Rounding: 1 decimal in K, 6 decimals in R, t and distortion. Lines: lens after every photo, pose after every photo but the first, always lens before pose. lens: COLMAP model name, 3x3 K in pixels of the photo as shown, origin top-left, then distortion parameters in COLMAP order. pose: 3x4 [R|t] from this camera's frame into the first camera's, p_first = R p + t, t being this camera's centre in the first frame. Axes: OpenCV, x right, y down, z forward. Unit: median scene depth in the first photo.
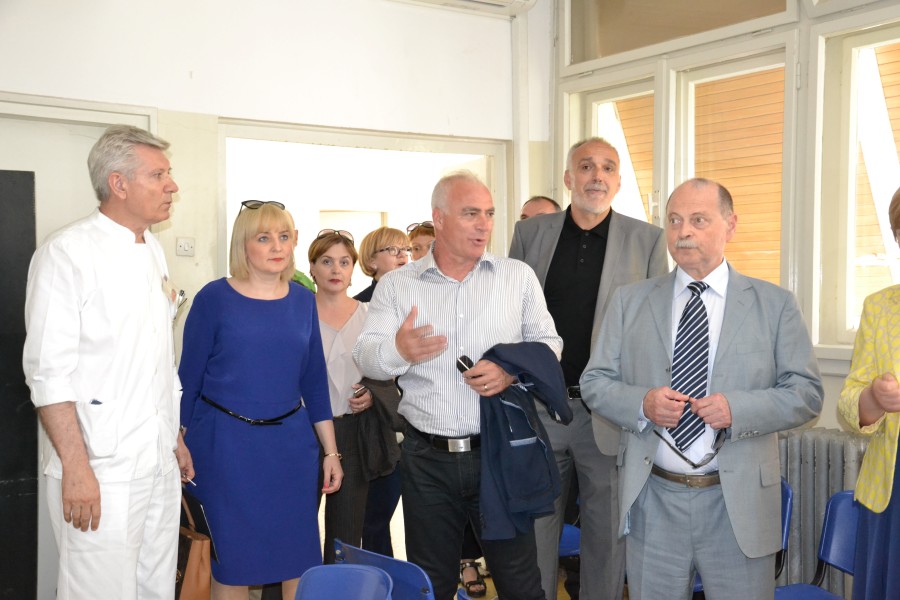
lens RADIAL K [[1214.6, 0, 450.0], [0, 1214.6, 300.0], [0, 0, 1]] dist [0.132381, 0.015259]
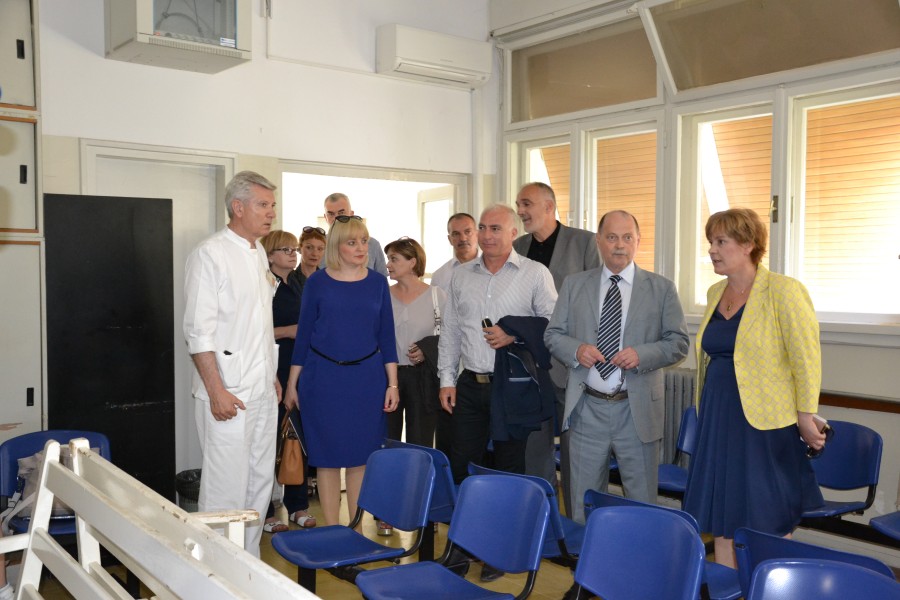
lens RADIAL K [[938.4, 0, 450.5], [0, 938.4, 325.3], [0, 0, 1]] dist [-0.098702, -0.003792]
pose [[0.997430, -0.002208, 0.071618, -0.090286], [-0.001212, 0.998862, 0.047682, -0.006539], [-0.071642, -0.047646, 0.996292, -0.193617]]
